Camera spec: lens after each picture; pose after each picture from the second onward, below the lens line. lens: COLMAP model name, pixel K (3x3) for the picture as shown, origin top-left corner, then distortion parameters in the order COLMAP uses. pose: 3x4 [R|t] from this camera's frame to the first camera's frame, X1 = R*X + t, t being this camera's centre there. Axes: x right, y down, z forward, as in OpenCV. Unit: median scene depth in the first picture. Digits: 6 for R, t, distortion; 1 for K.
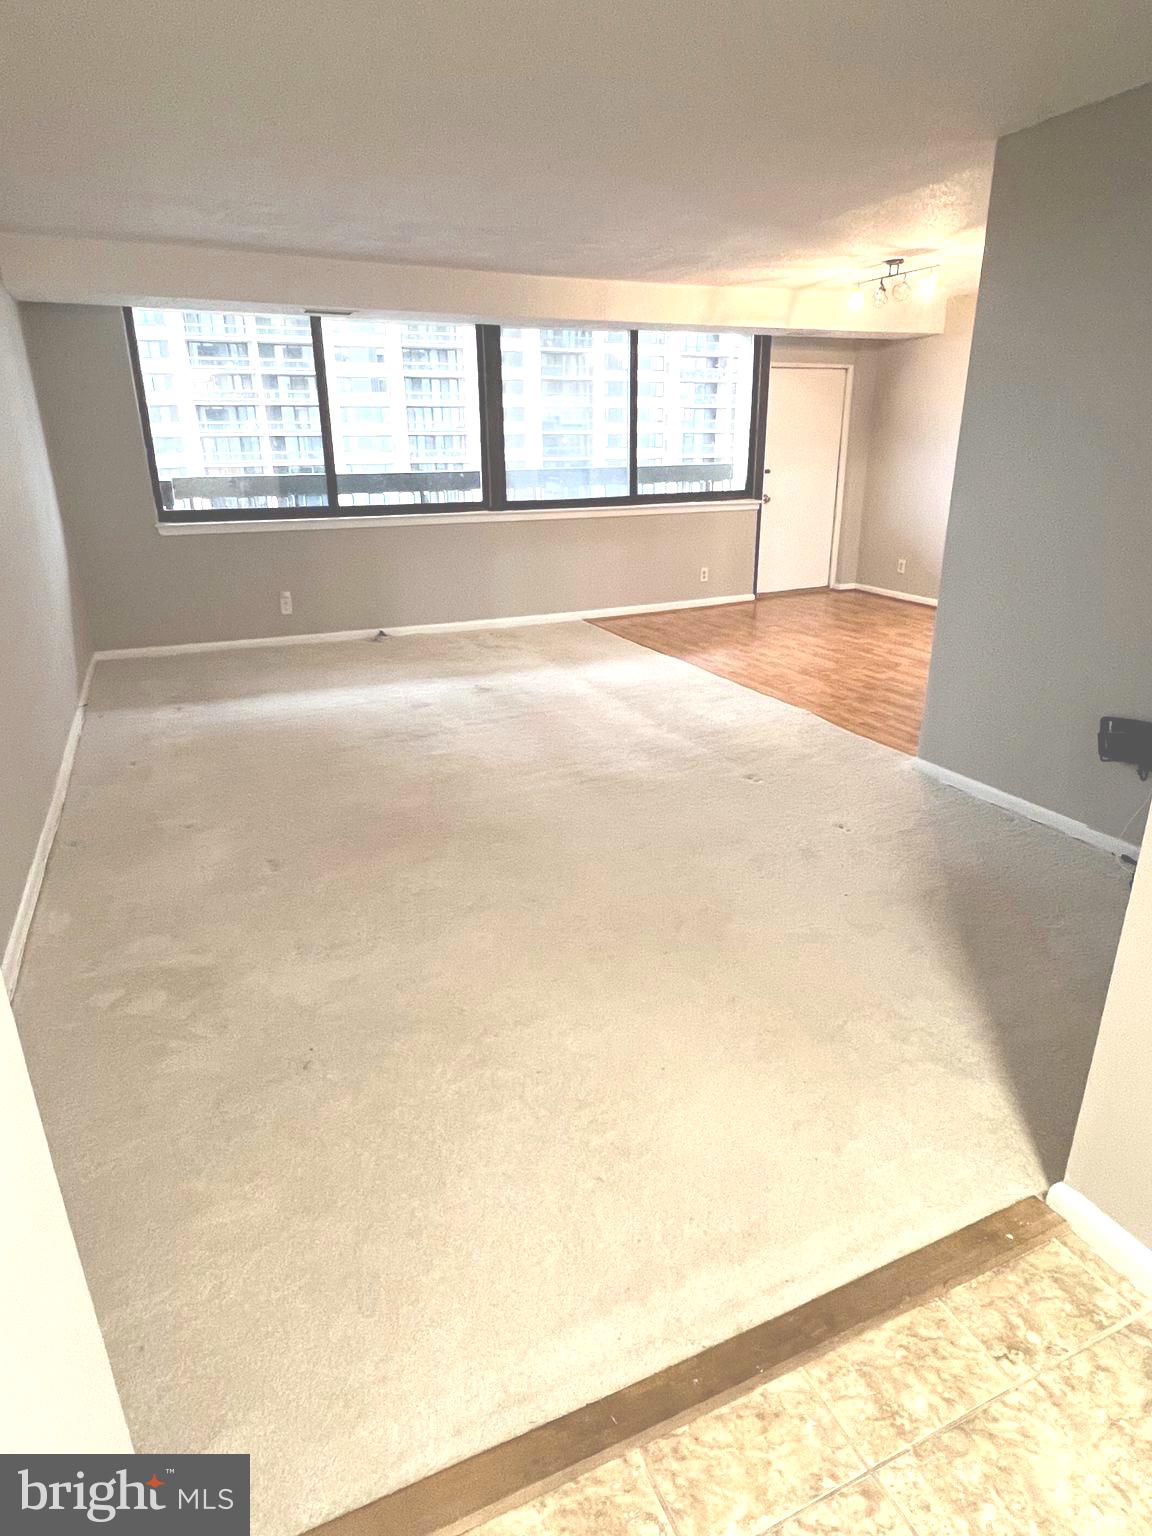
lens RADIAL K [[862.3, 0, 580.1], [0, 862.3, 762.5], [0, 0, 1]] dist [-0.003752, -0.000037]
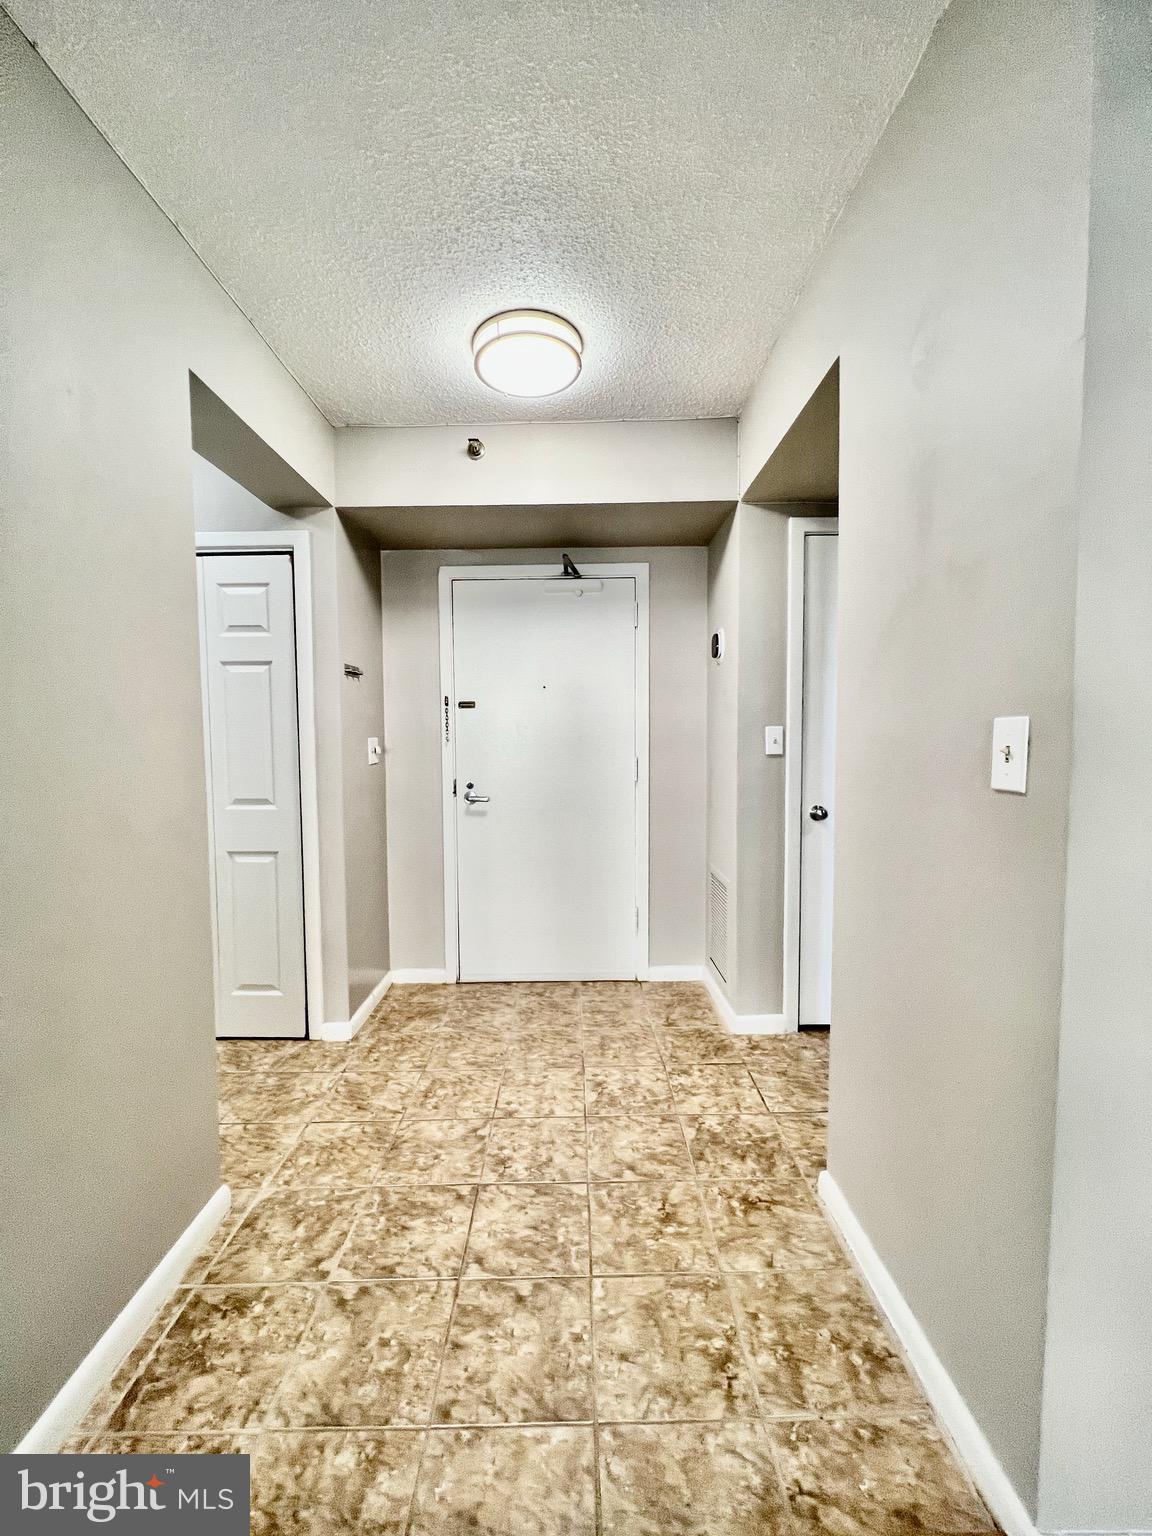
lens RADIAL K [[615.4, 0, 576.9], [0, 615.4, 772.9], [0, 0, 1]] dist [-0.000274, 0.000131]
pose [[-0.913053, -0.003687, 0.407825, -0.195350], [0.157405, 0.919298, 0.360713, -0.294515], [-0.376243, 0.393544, -0.838788, 1.230484]]
